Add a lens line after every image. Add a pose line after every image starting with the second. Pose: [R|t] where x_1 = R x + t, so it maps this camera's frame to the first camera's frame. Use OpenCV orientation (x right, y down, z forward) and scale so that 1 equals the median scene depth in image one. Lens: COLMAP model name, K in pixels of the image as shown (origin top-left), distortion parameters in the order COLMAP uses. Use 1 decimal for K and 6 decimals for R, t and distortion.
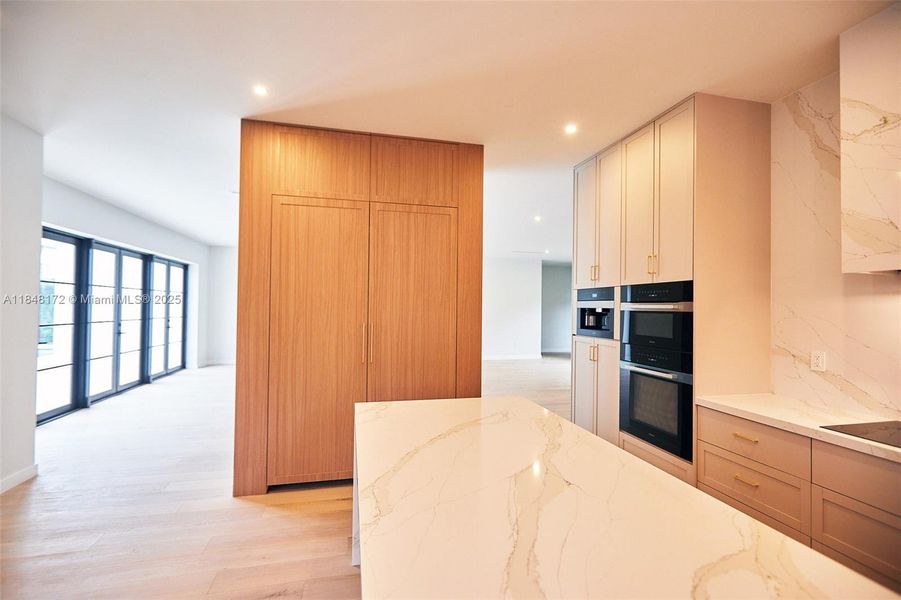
lens RADIAL K [[420.3, 0, 451.2], [0, 420.3, 302.3], [0, 0, 1]] dist [0.000077, -0.000019]
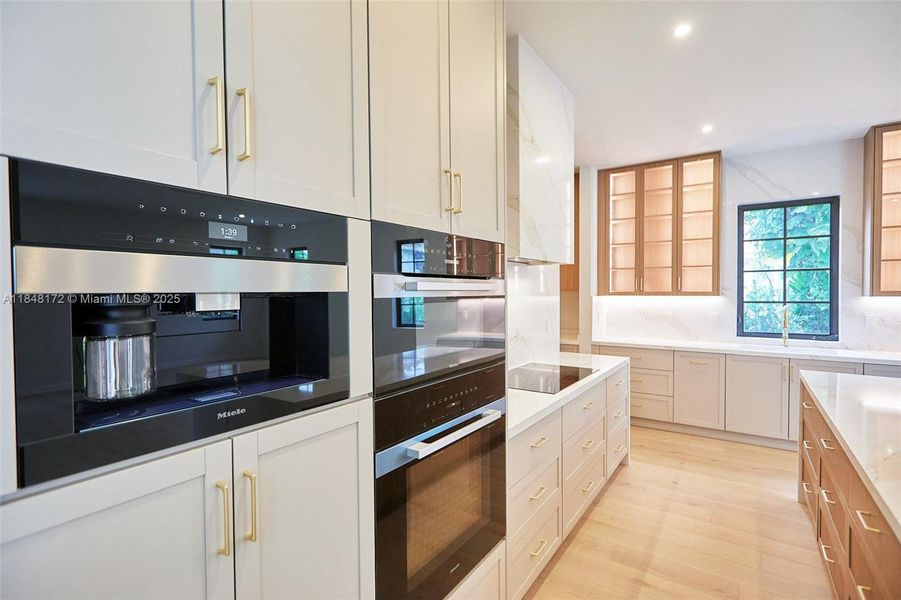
lens RADIAL K [[420.3, 0, 451.6], [0, 420.3, 298.9], [0, 0, 1]] dist [0.000077, -0.000019]
pose [[-0.663444, -0.022028, 0.747901, 0.121657], [-0.013392, 0.999756, 0.017566, 0.012489], [-0.748106, 0.001639, -0.663577, 1.114964]]
